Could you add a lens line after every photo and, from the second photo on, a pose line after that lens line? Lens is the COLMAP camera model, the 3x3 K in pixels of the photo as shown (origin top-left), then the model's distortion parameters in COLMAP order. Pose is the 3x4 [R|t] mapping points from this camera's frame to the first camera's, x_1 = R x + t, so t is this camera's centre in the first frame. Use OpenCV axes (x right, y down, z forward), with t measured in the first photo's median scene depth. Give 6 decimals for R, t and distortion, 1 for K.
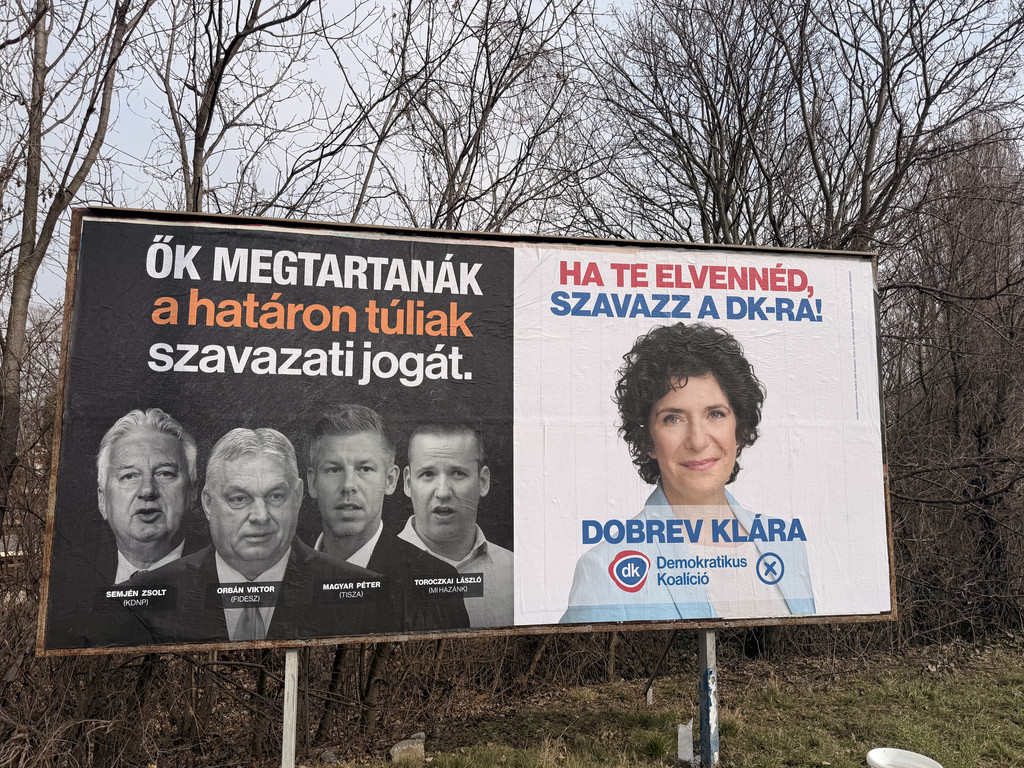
lens RADIAL K [[724.2, 0, 506.1], [0, 724.2, 382.9], [0, 0, 1]] dist [0.071220, -0.093193]
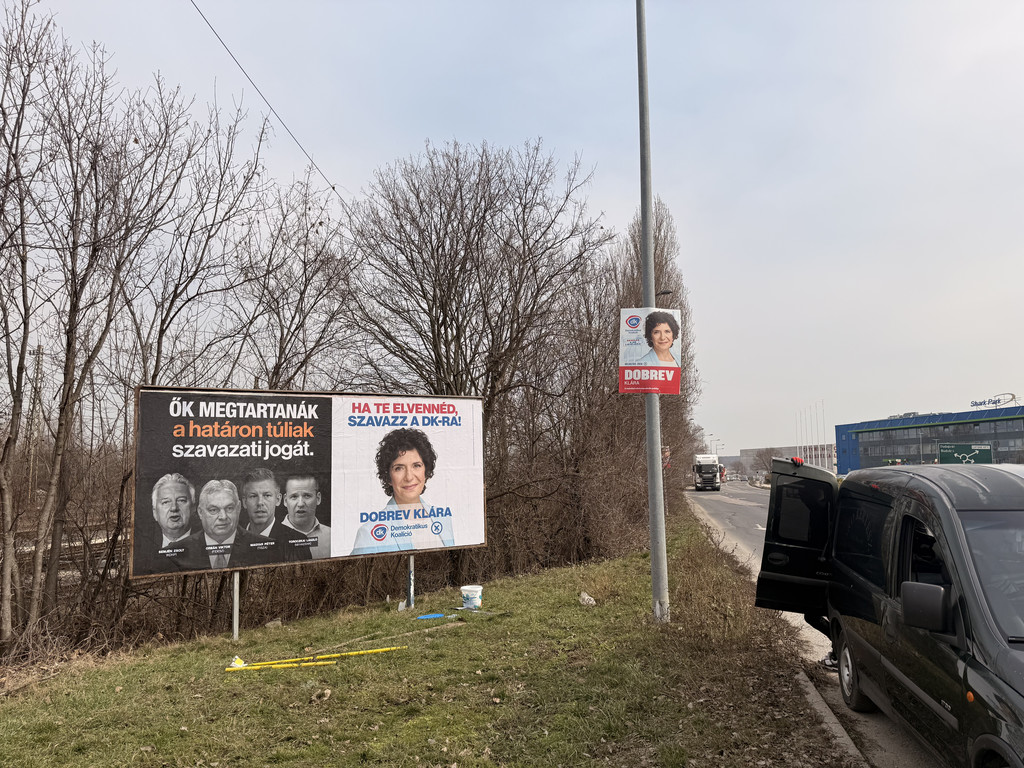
lens RADIAL K [[724.2, 0, 522.3], [0, 724.2, 387.8], [0, 0, 1]] dist [0.071220, -0.093193]
pose [[0.939505, 0.011888, 0.342329, -0.220301], [-0.010853, 0.999929, -0.004940, -0.217619], [-0.342363, 0.000926, 0.939567, -1.443866]]
